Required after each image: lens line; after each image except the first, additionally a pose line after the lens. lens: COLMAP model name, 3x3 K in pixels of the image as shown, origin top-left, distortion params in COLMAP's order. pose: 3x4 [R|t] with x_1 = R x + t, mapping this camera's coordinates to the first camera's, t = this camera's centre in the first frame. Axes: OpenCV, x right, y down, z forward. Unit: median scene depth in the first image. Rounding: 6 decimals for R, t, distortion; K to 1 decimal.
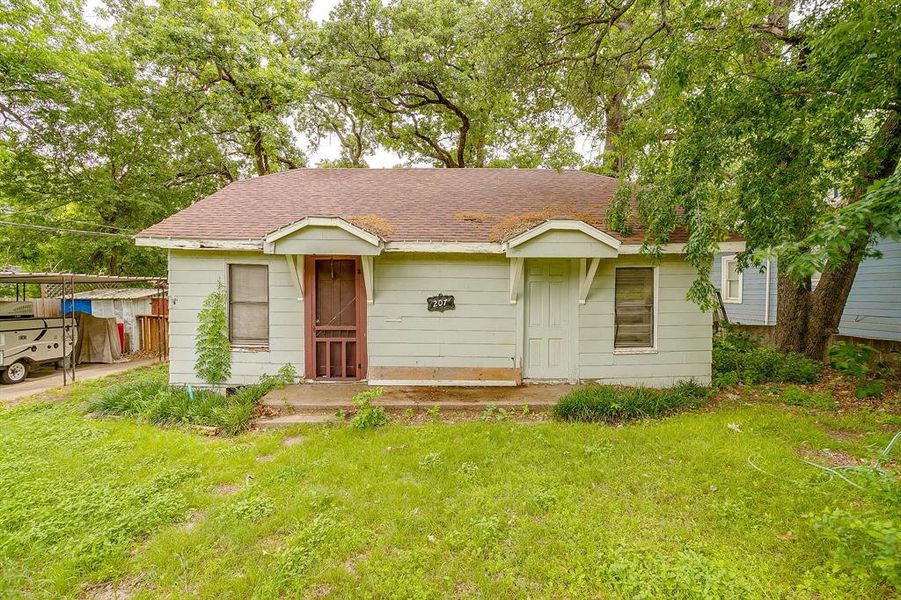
lens RADIAL K [[451.7, 0, 436.3], [0, 451.7, 300.2], [0, 0, 1]] dist [-0.038422, 0.000447]
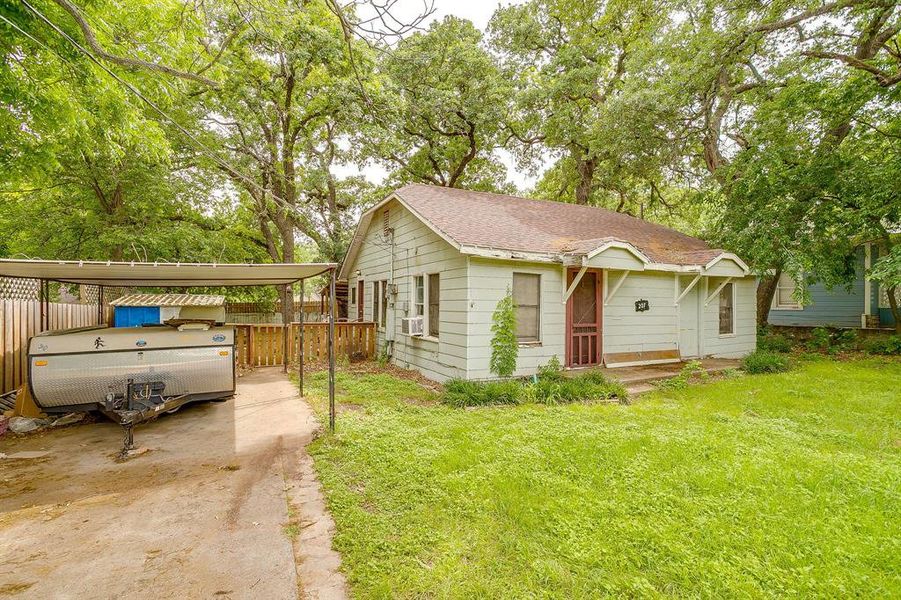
lens RADIAL K [[443.6, 0, 440.4], [0, 443.6, 300.3], [0, 0, 1]] dist [-0.055314, 0.032920]
pose [[0.904308, 0.003264, 0.426869, -1.130365], [0.006639, 0.999742, -0.021709, 0.015025], [-0.426830, 0.022466, 0.904053, 0.040705]]
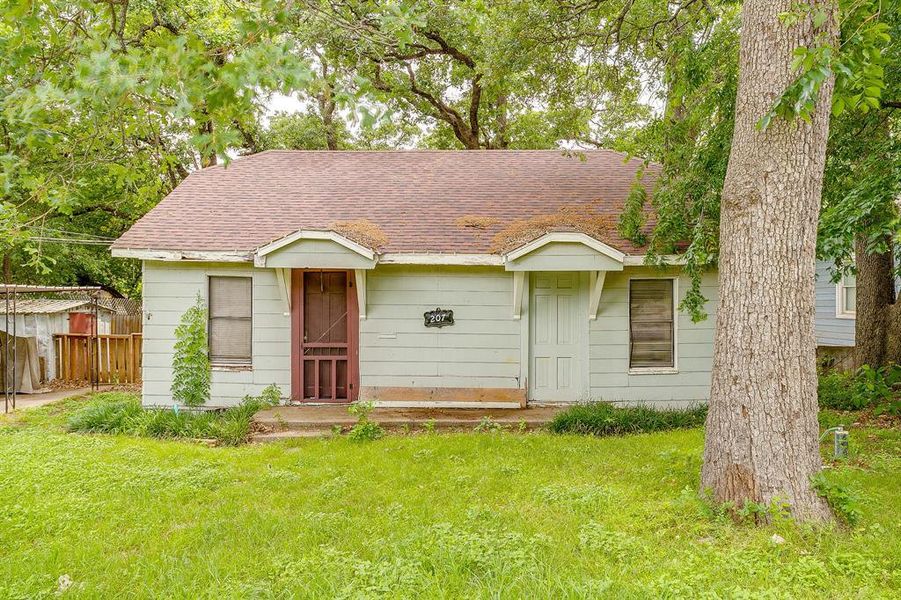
lens RADIAL K [[747.7, 0, 429.8], [0, 747.7, 301.9], [0, 0, 1]] dist [0.066233, -0.317488]
pose [[0.999748, -0.000351, -0.022464, 0.026571], [-0.000030, 0.999856, -0.016985, -0.001062], [0.022467, 0.016982, 0.999603, -0.535142]]
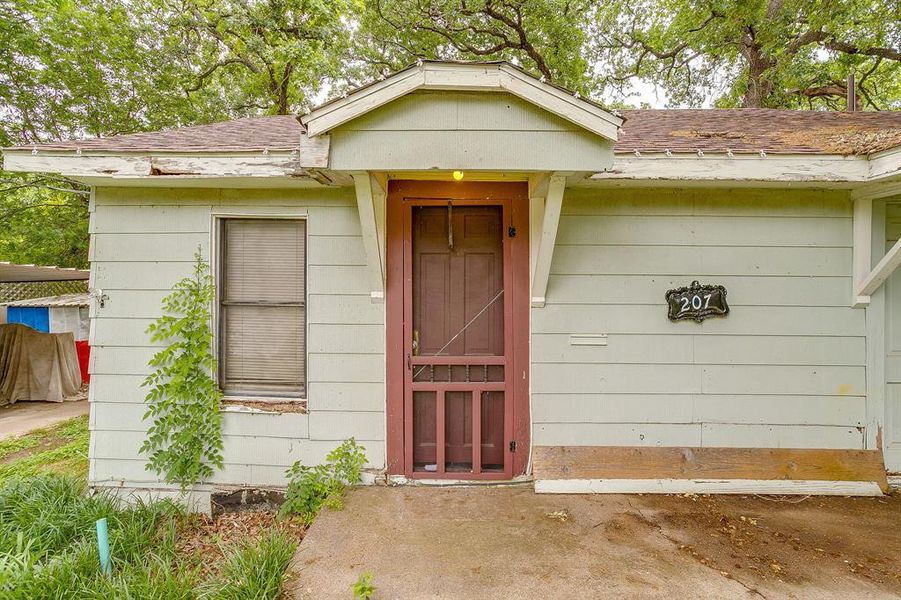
lens RADIAL K [[443.6, 0, 440.4], [0, 443.6, 300.3], [0, 0, 1]] dist [-0.055314, 0.032920]
pose [[0.999523, -0.003196, -0.030732, -0.226773], [0.002377, 0.999642, -0.026651, 0.014886], [0.030806, 0.026565, 0.999172, 0.566204]]
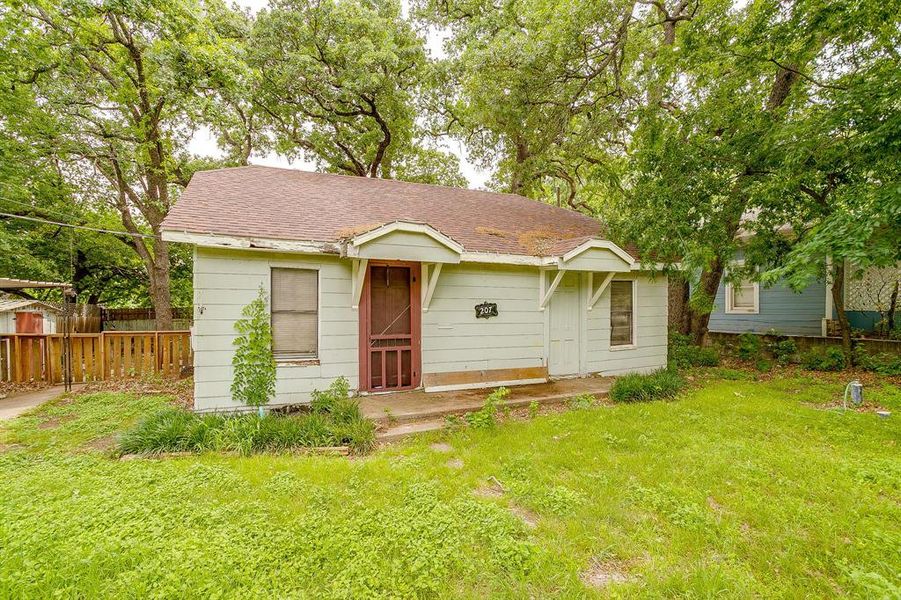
lens RADIAL K [[446.8, 0, 447.9], [0, 446.8, 307.9], [0, 0, 1]] dist [-0.038705, 0.000568]
pose [[0.915282, -0.004934, 0.402783, -0.499907], [0.011846, 0.999822, -0.014672, 0.015293], [-0.402639, 0.018200, 0.915178, 0.066748]]
